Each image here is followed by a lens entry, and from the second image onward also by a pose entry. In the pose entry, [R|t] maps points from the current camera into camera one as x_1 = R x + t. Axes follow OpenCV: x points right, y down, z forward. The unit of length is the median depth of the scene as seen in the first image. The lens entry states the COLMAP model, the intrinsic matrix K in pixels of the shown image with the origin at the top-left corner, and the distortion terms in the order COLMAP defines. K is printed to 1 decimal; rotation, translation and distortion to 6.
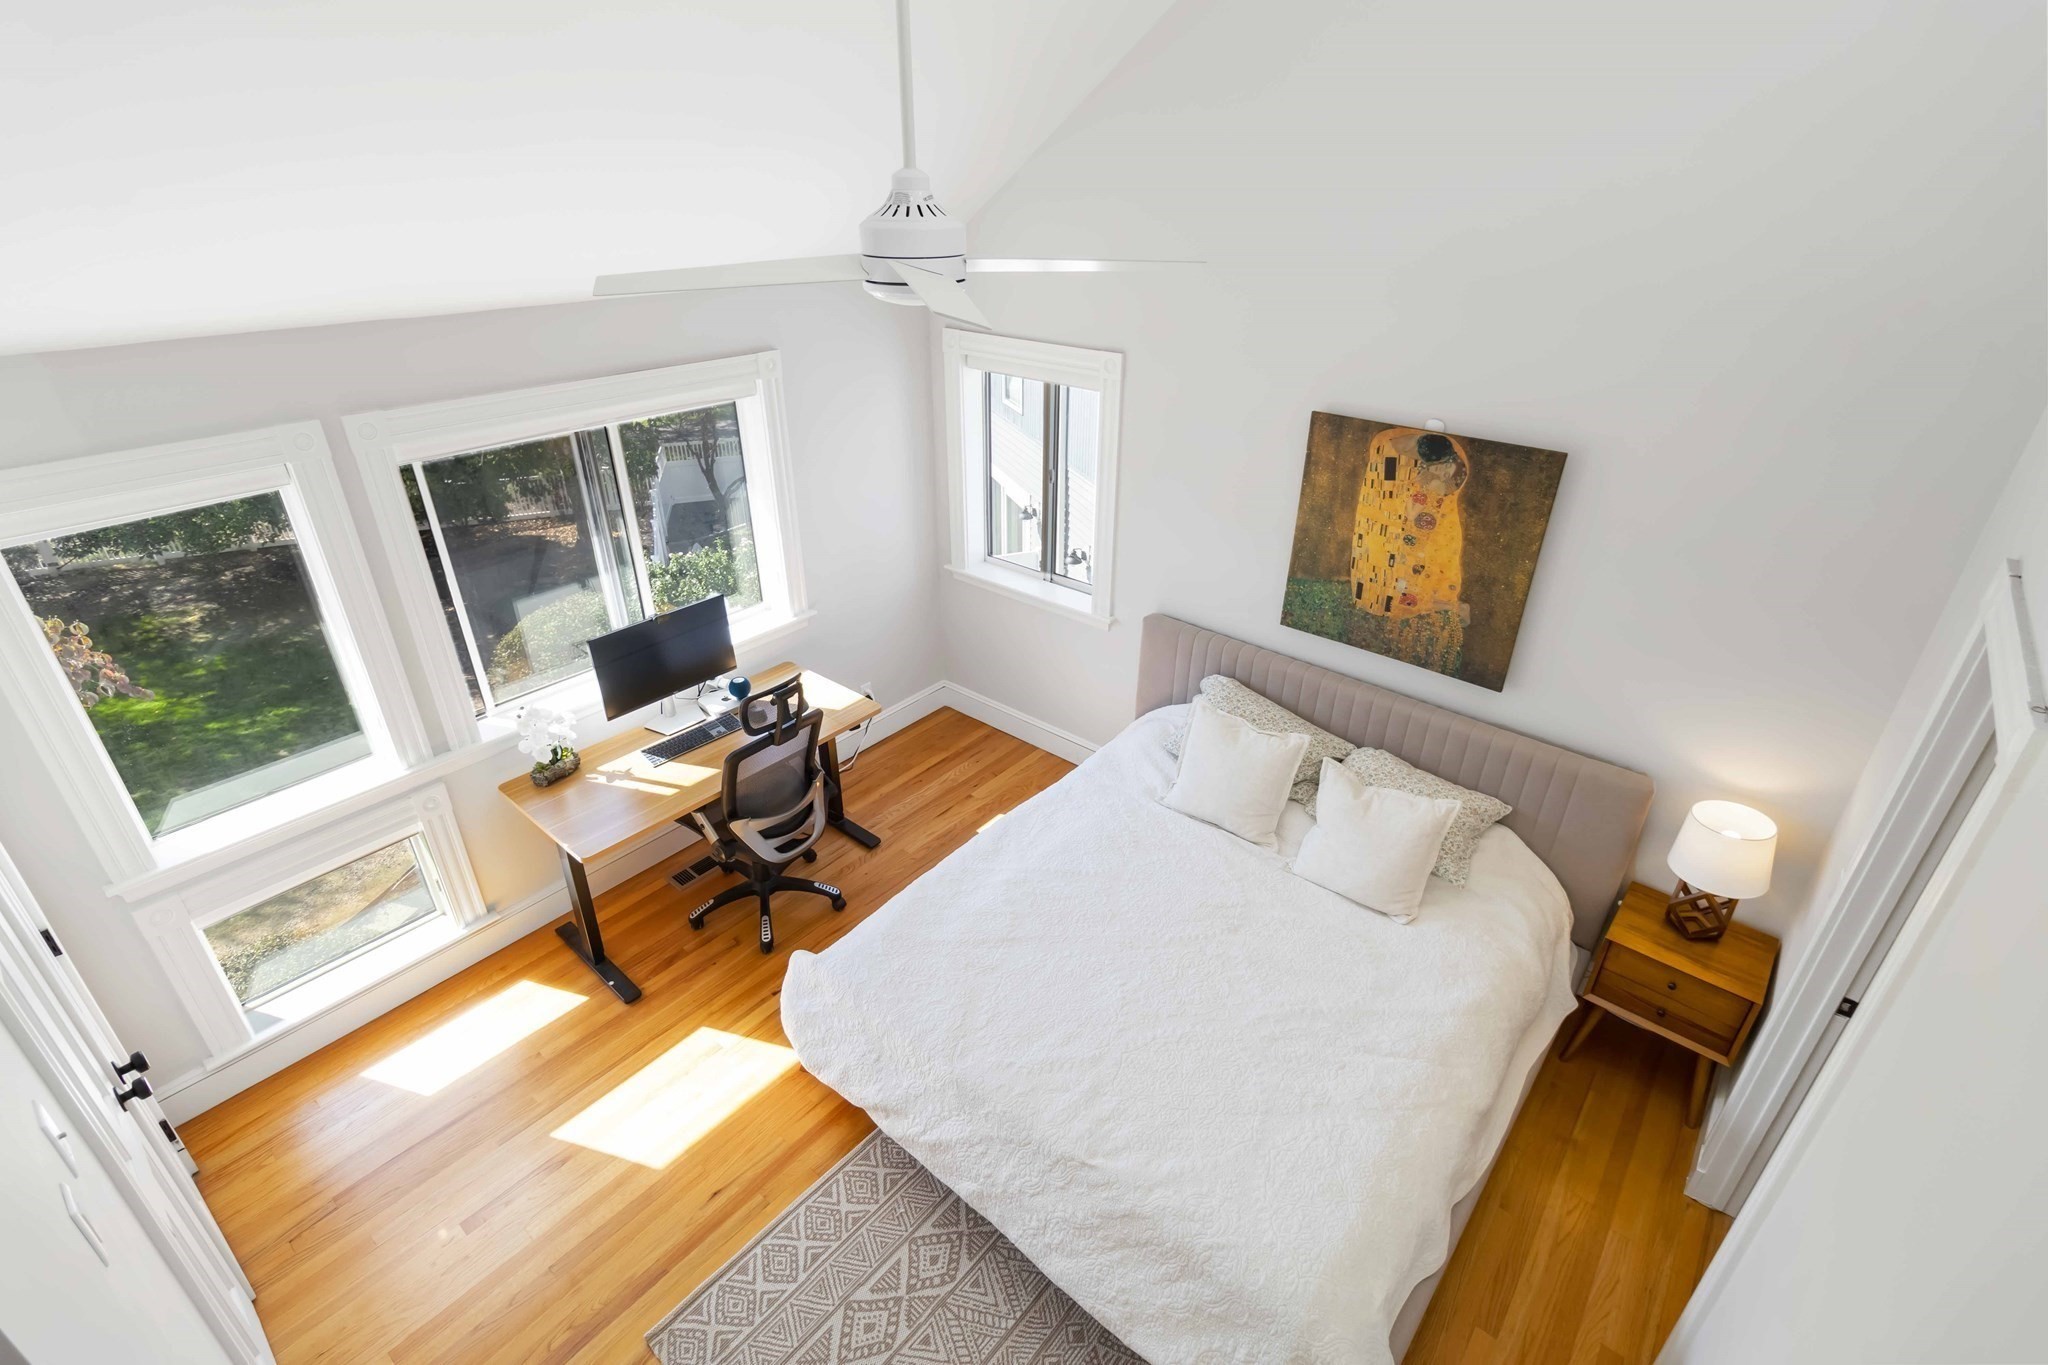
lens RADIAL K [[956.7, 0, 1013.8], [0, 956.7, 665.0], [0, 0, 1]] dist [0.004175, -0.000548]
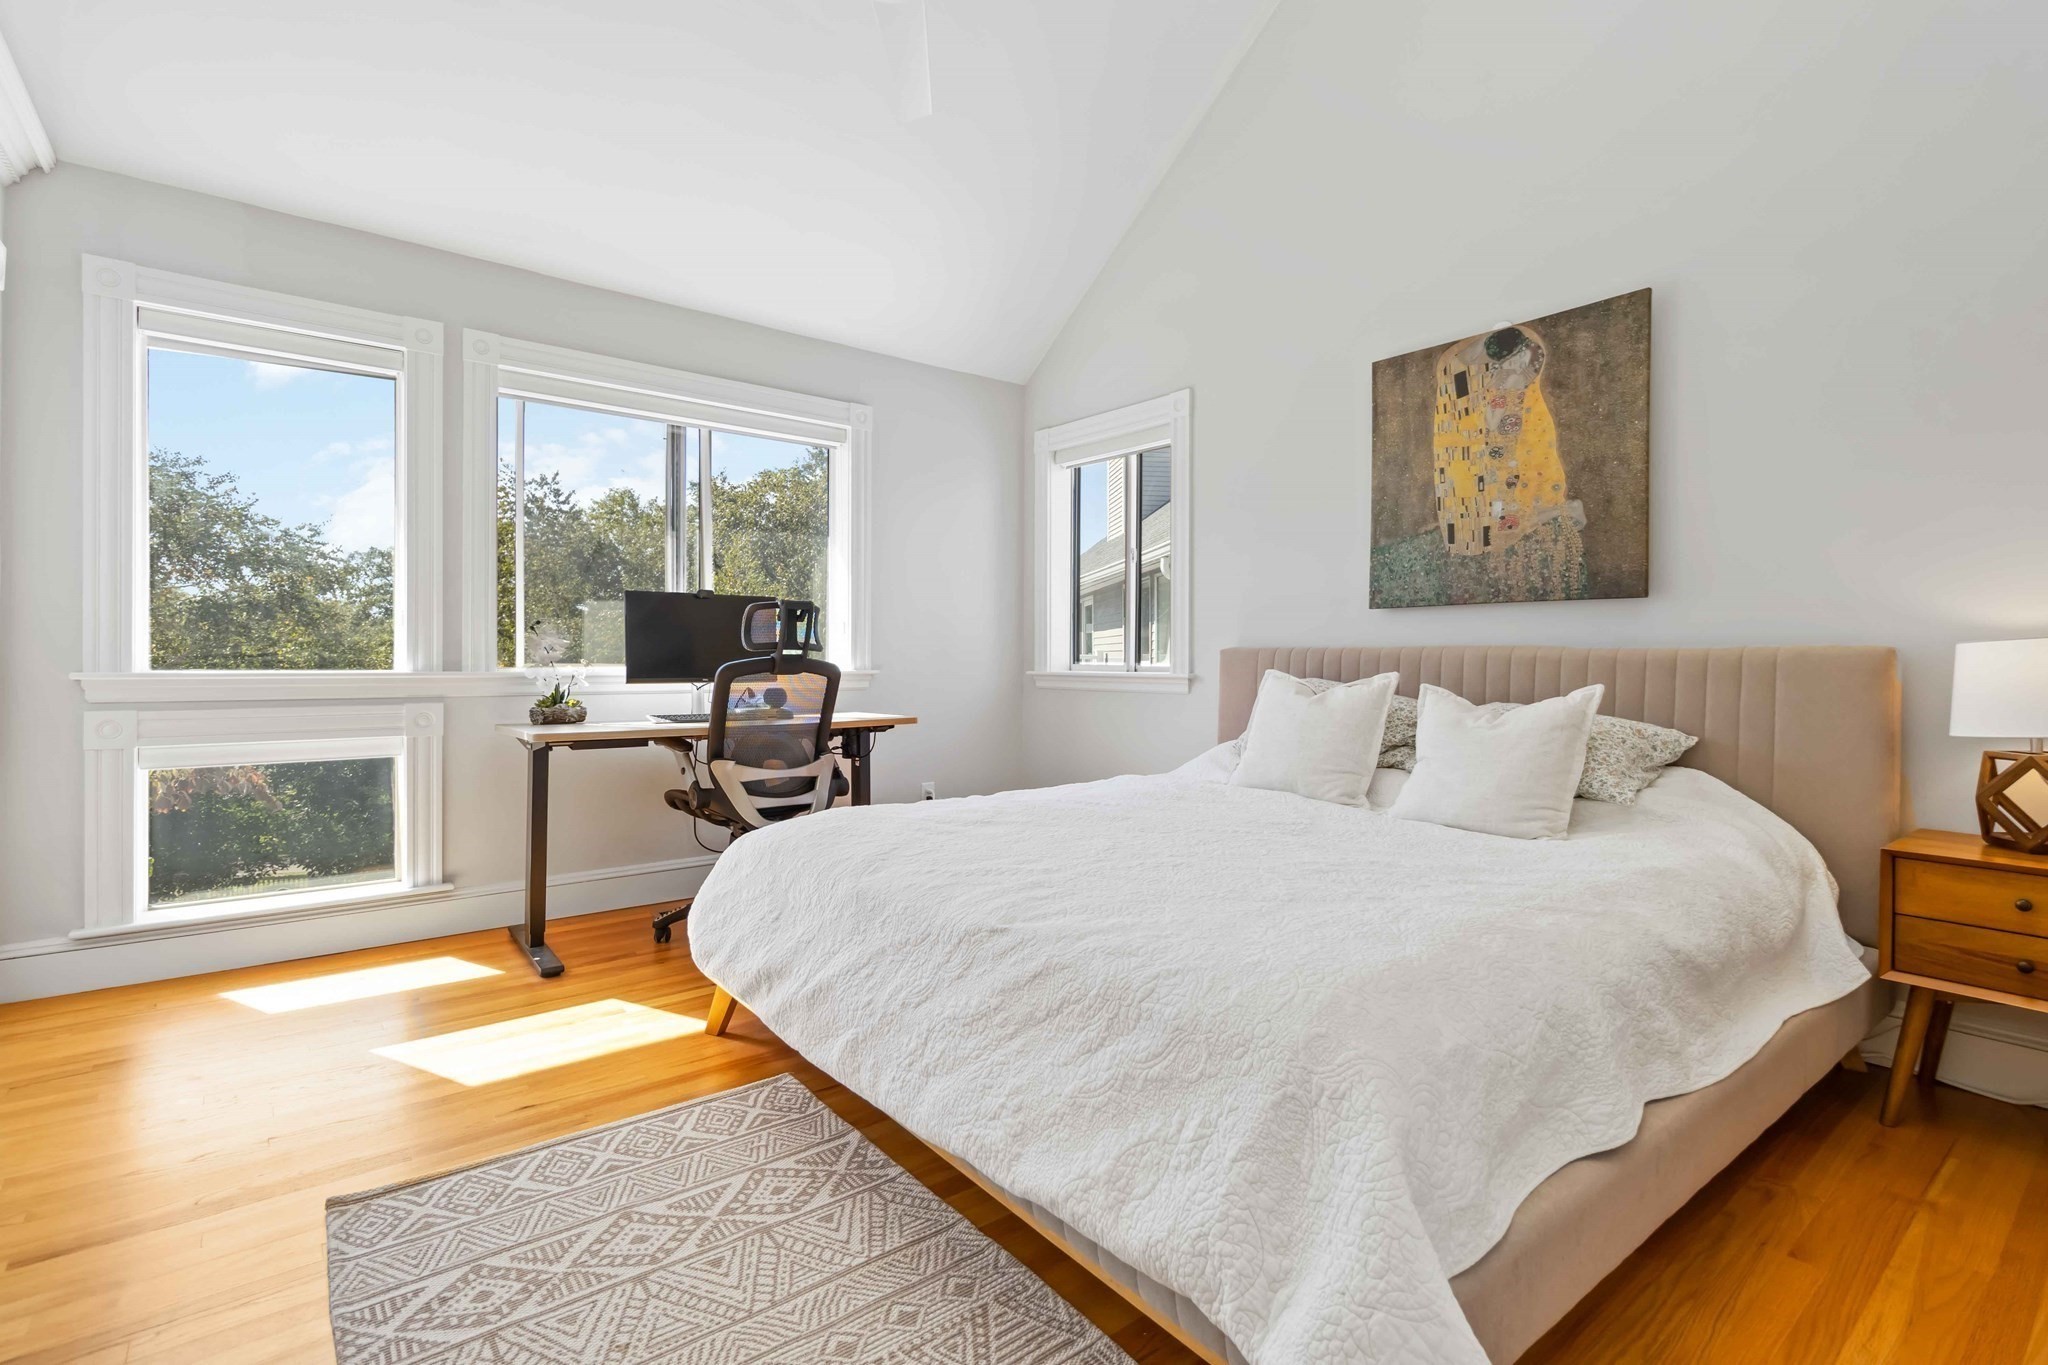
lens RADIAL K [[956.7, 0, 1025.2], [0, 956.7, 677.5], [0, 0, 1]] dist [0.004175, -0.000548]
pose [[0.980691, 0.007035, -0.195437, 0.165906], [-0.097536, 0.883784, -0.457617, 0.498875], [0.169505, 0.467843, 0.867405, 0.268114]]
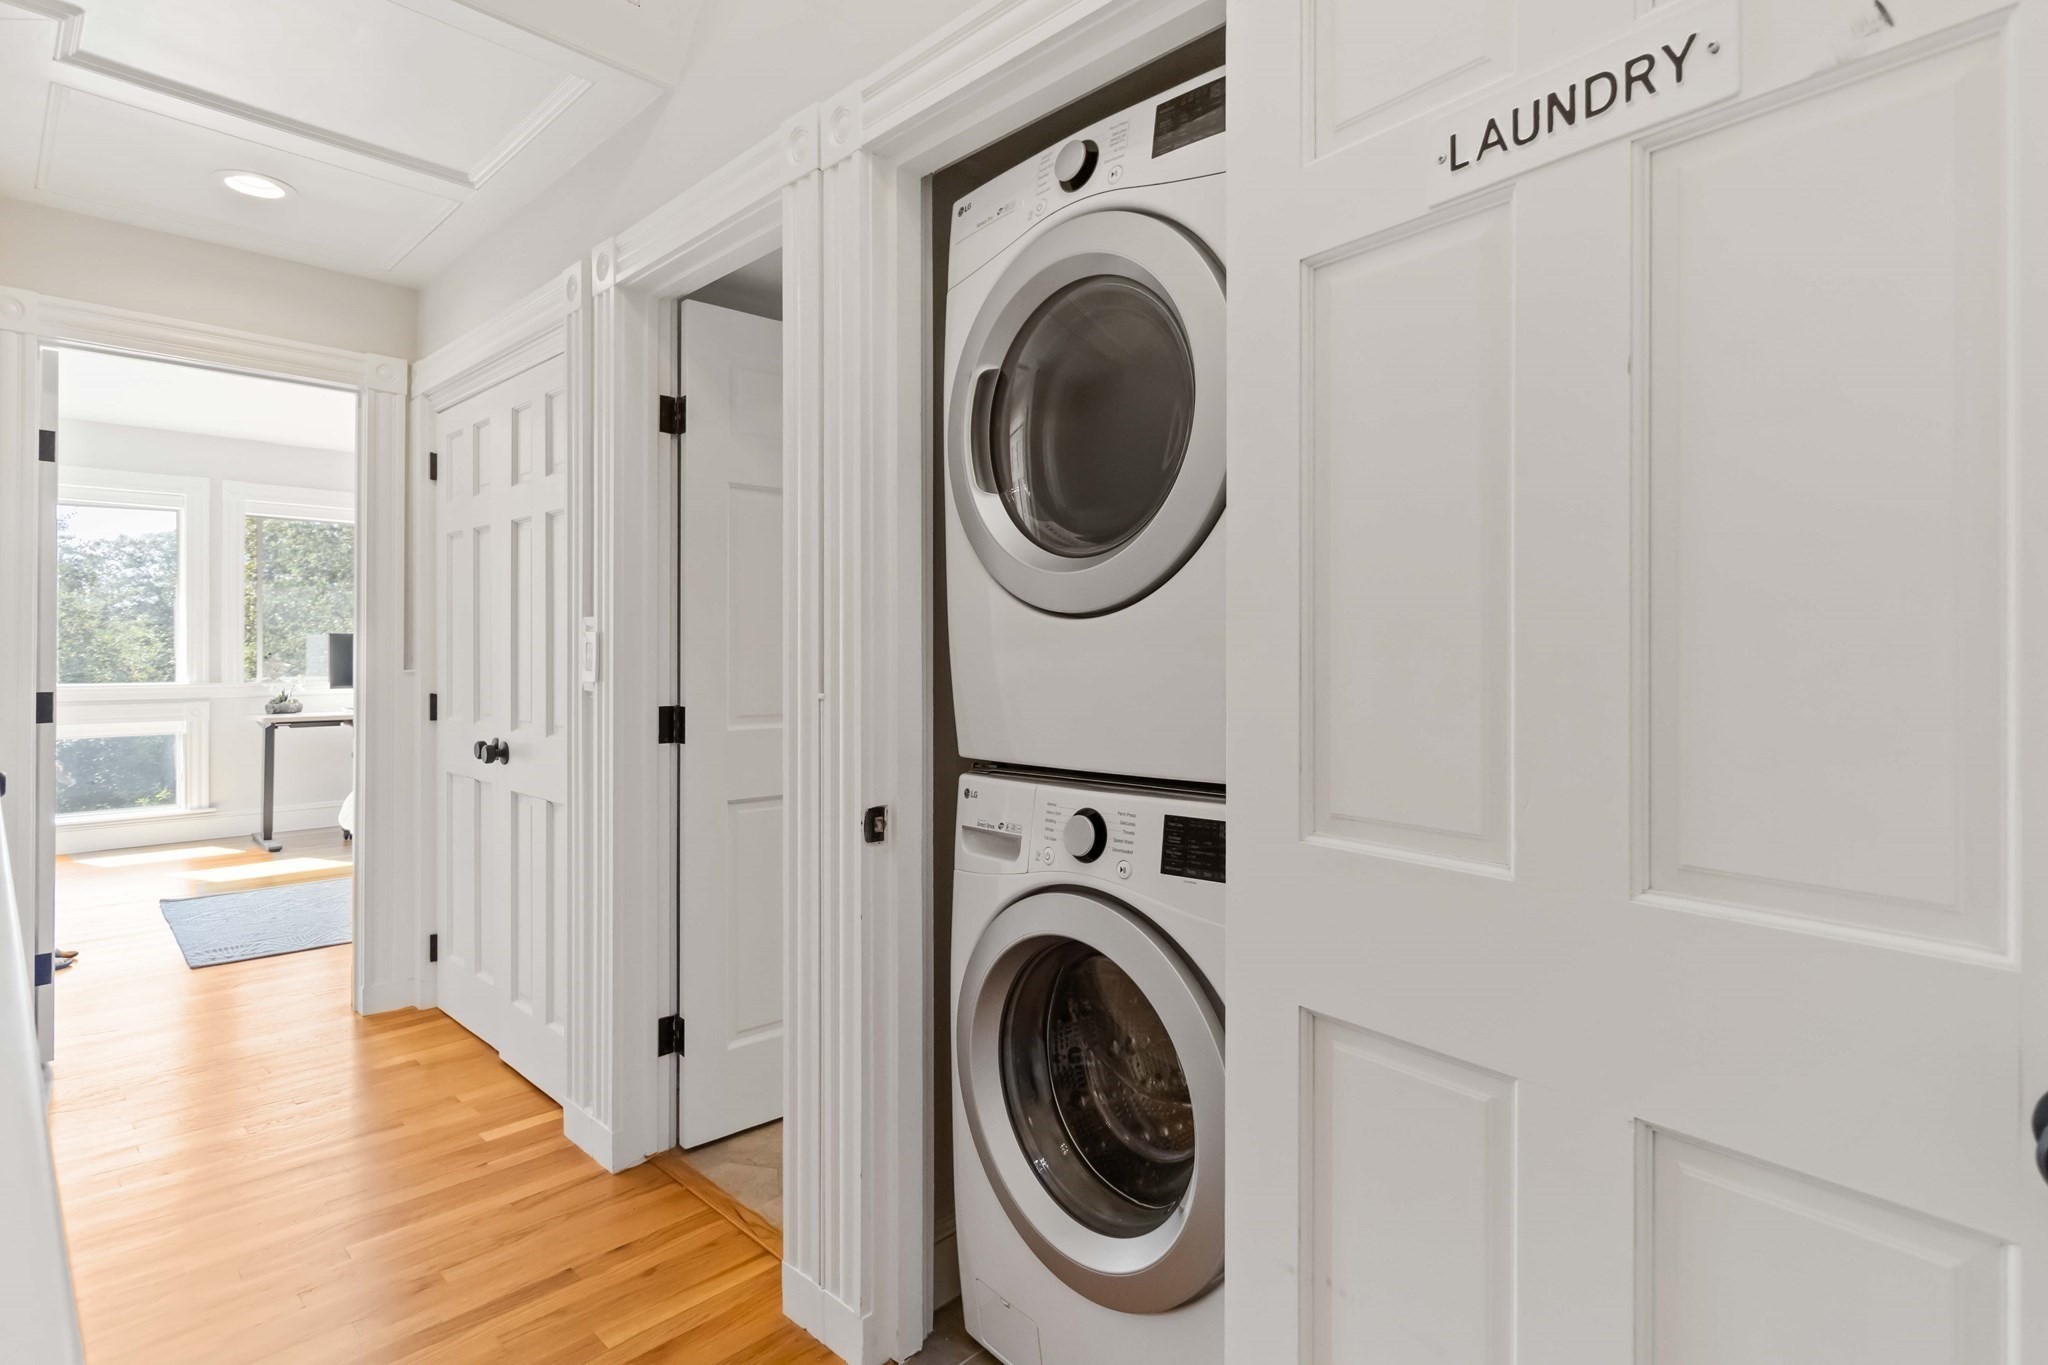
lens RADIAL K [[1024.0, 0, 1027.8], [0, 1024.0, 663.1], [0, 0, 1]] dist [0.000474, 0.000380]
pose [[0.997784, 0.001831, -0.066517, 0.935339], [-0.033135, 0.880551, -0.472792, 0.870442], [0.057706, 0.473948, 0.878660, -0.490866]]
